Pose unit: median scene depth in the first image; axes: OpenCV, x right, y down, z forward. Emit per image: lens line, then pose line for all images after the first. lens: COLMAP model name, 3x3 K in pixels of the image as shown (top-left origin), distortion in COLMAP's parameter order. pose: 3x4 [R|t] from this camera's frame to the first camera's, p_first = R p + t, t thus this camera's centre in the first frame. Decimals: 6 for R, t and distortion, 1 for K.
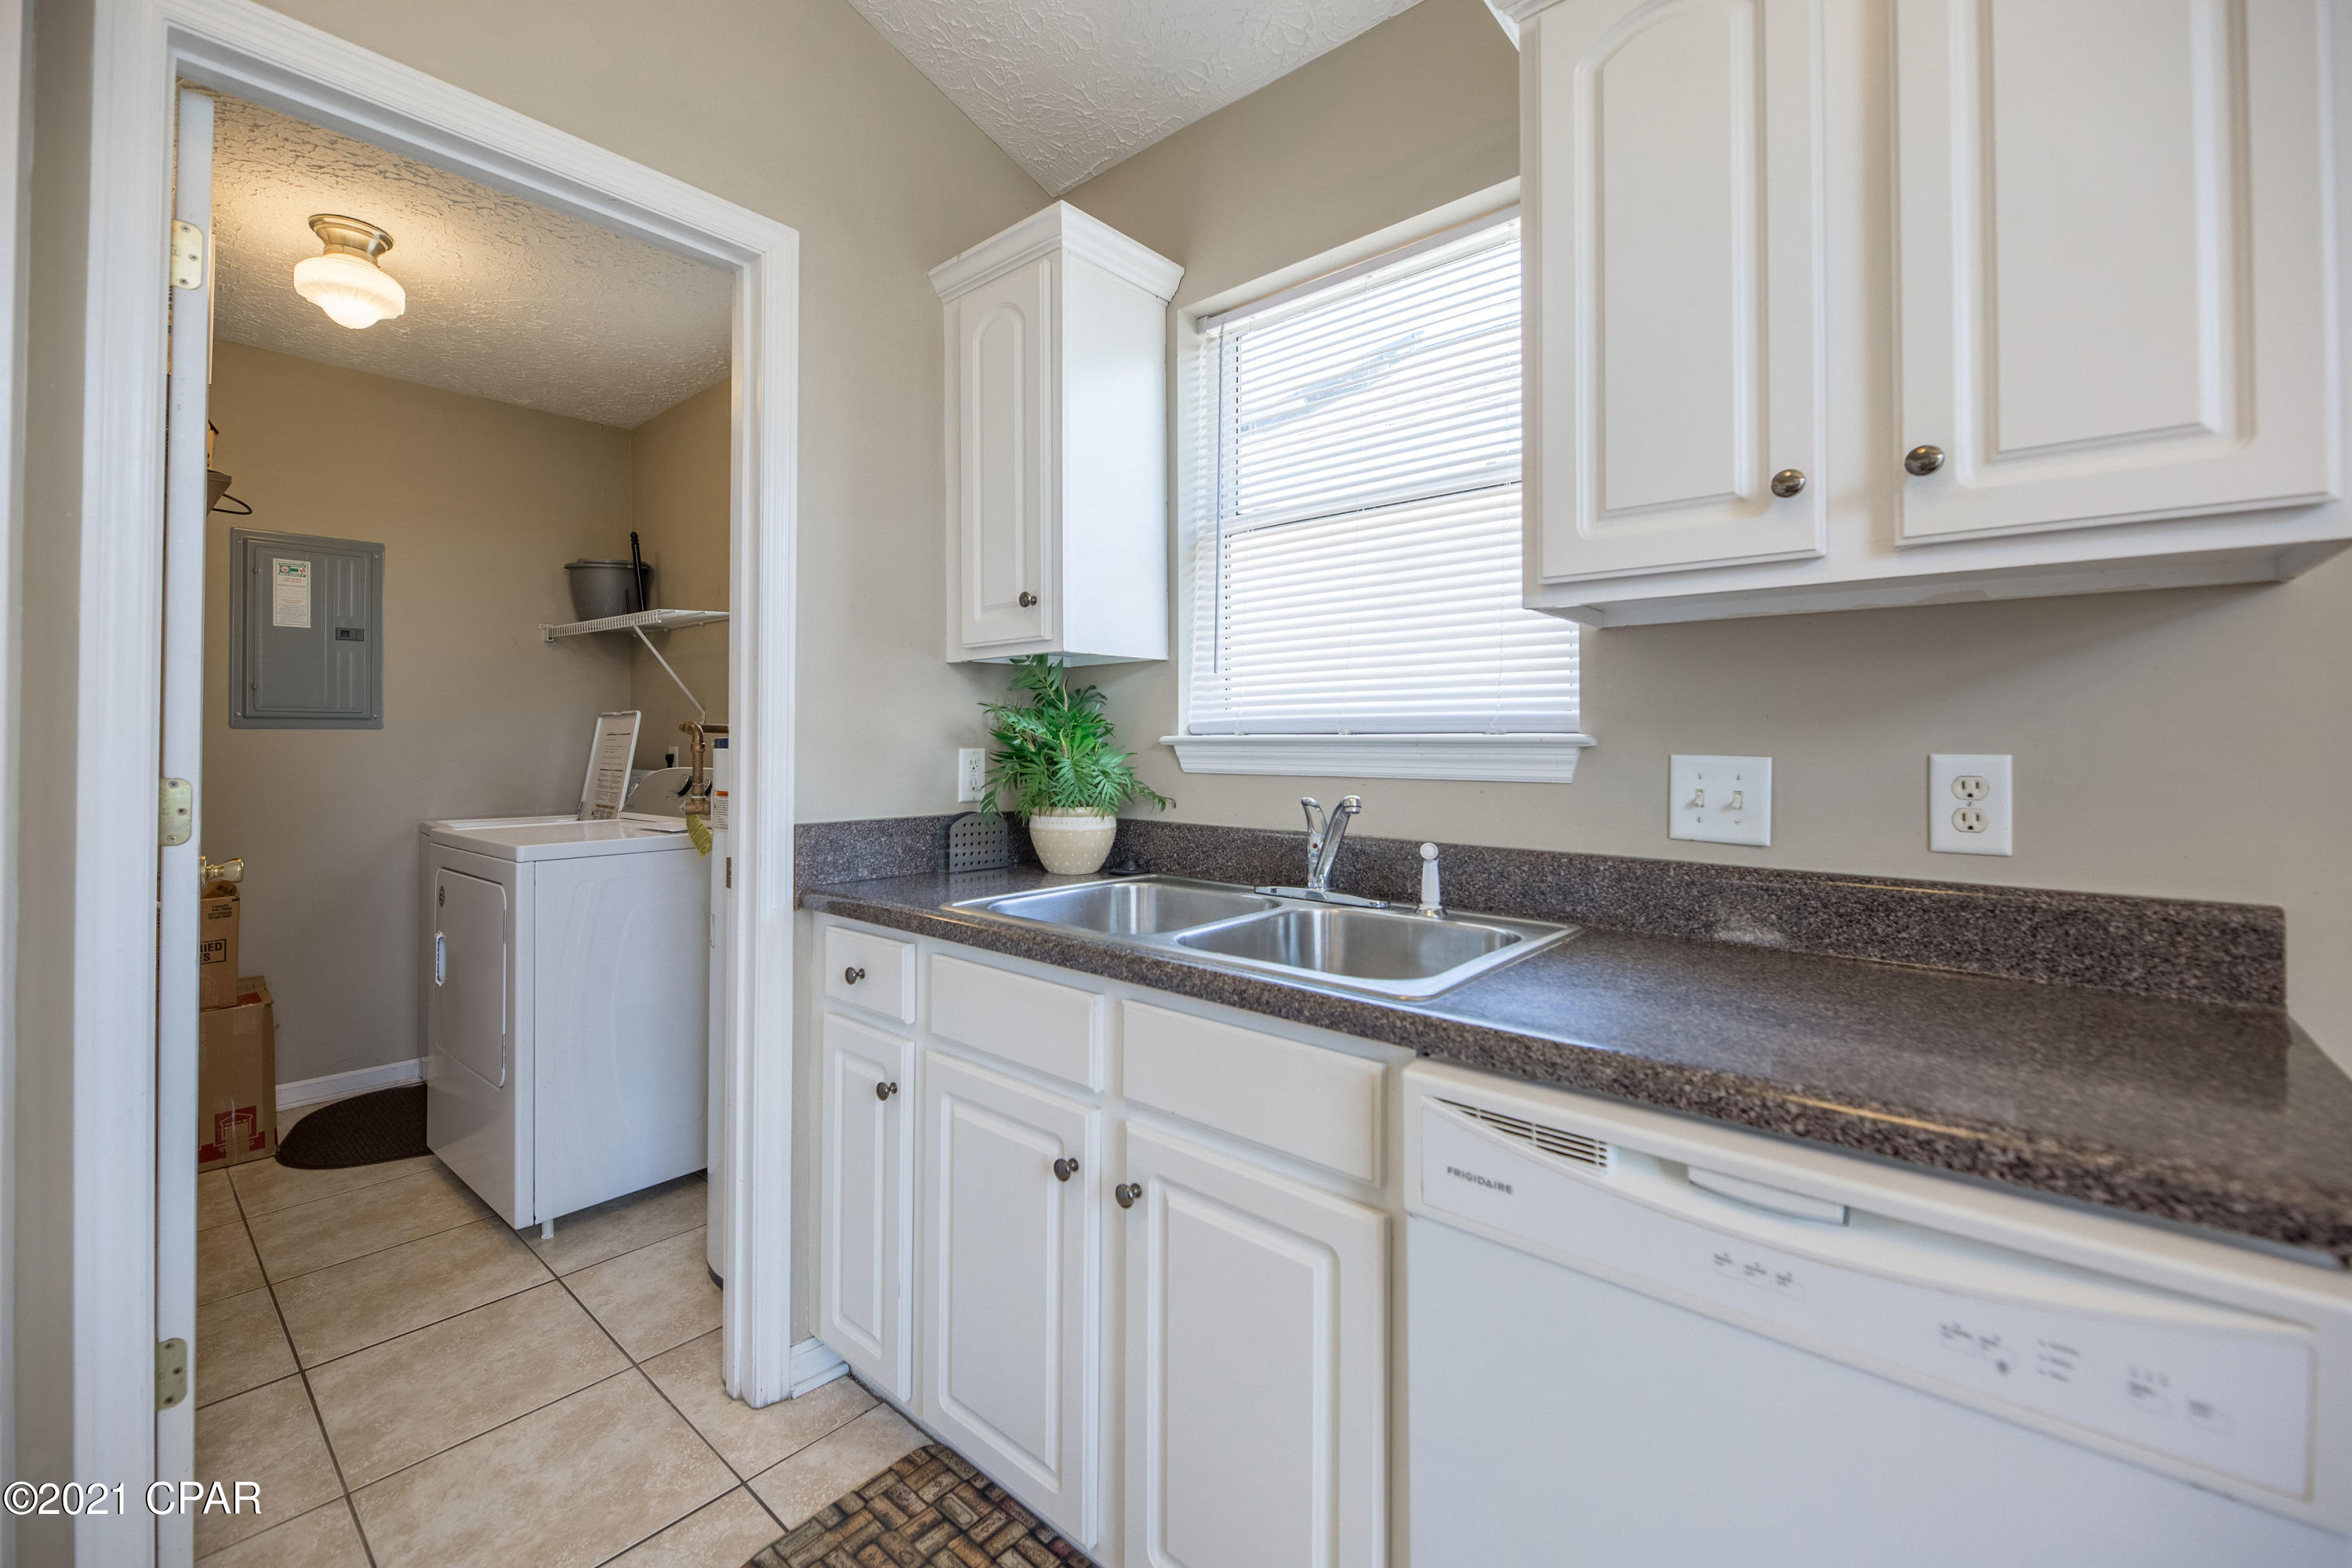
lens RADIAL K [[960.3, 0, 1104.6], [0, 960.3, 732.8], [0, 0, 1]] dist [-0.015993, -0.001556]
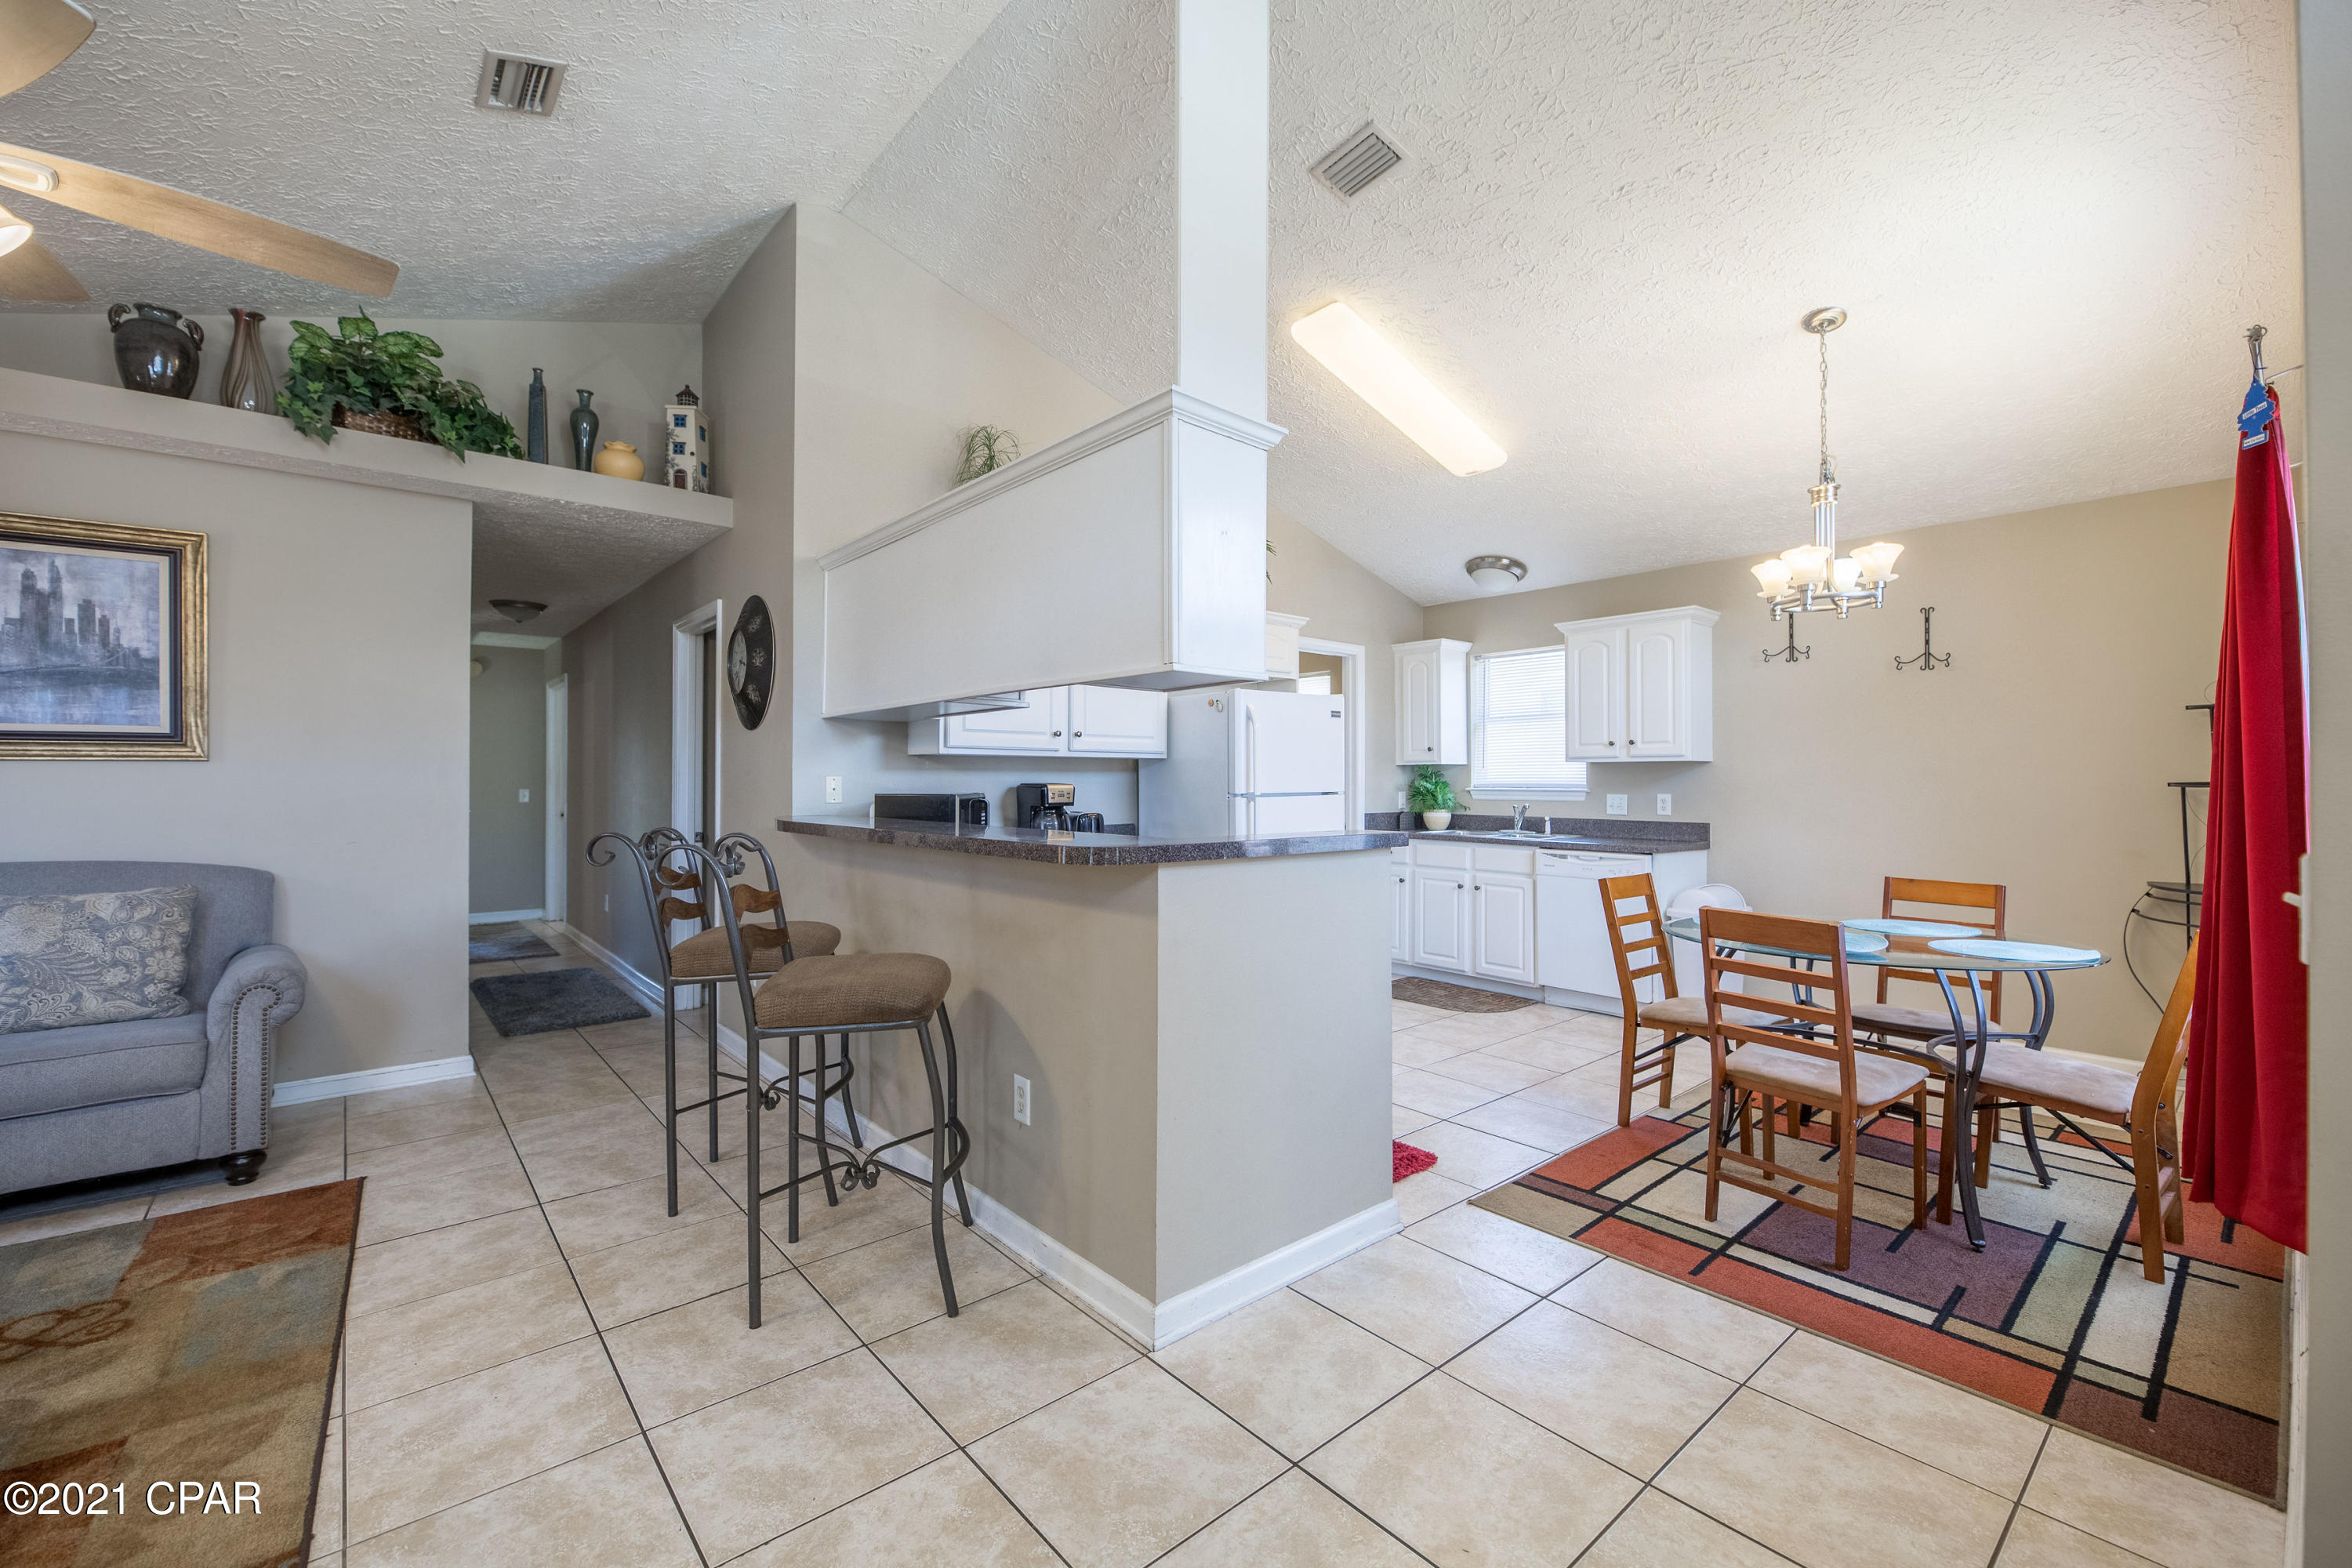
lens RADIAL K [[960.3, 0, 1153.9], [0, 960.3, 776.2], [0, 0, 1]] dist [-0.015993, -0.001556]
pose [[0.993823, 0.001369, -0.110969, -0.714174], [-0.000775, 0.999985, 0.005393, -0.060883], [0.110974, -0.005273, 0.993809, -2.659006]]
